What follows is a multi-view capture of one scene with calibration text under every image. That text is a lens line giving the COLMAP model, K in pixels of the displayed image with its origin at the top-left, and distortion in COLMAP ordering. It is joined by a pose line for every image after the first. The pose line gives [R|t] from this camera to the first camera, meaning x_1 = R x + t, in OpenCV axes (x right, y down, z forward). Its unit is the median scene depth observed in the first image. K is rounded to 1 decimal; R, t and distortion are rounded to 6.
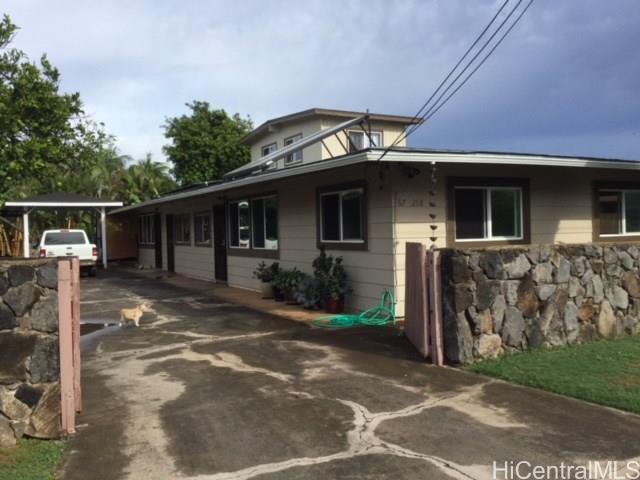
lens RADIAL K [[563.1, 0, 320.0], [0, 563.1, 240.0], [0, 0, 1]] dist [0.159285, -0.376835]
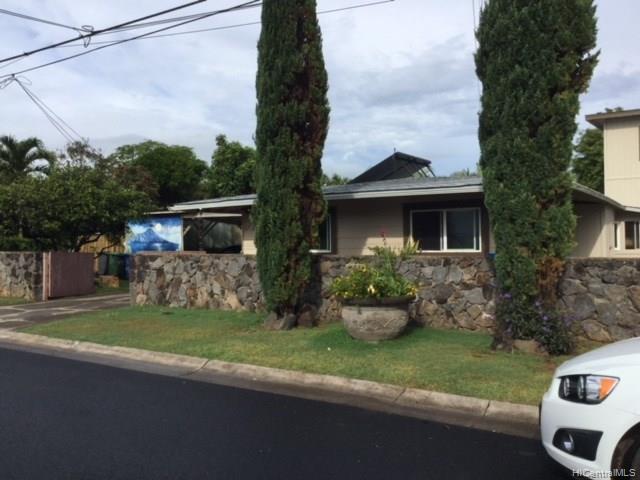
lens RADIAL K [[563.1, 0, 320.0], [0, 563.1, 240.0], [0, 0, 1]] dist [0.159285, -0.376835]
pose [[0.489107, 0.007211, -0.872194, 2.263029], [-0.014409, 0.999896, 0.000187, -0.044805], [0.872105, 0.012476, 0.489160, 0.481782]]
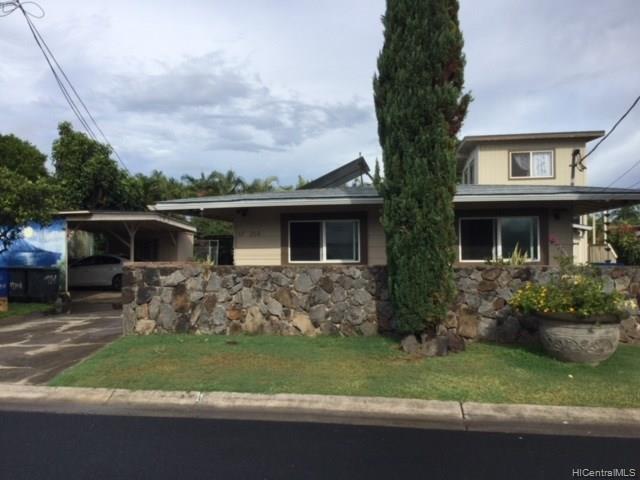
lens RADIAL K [[563.1, 0, 320.0], [0, 563.1, 240.0], [0, 0, 1]] dist [0.159285, -0.376835]
pose [[0.797510, -0.001500, -0.603304, 1.507418], [-0.018371, 0.999473, -0.026770, -0.023108], [0.603026, 0.032433, 0.797062, 0.000998]]
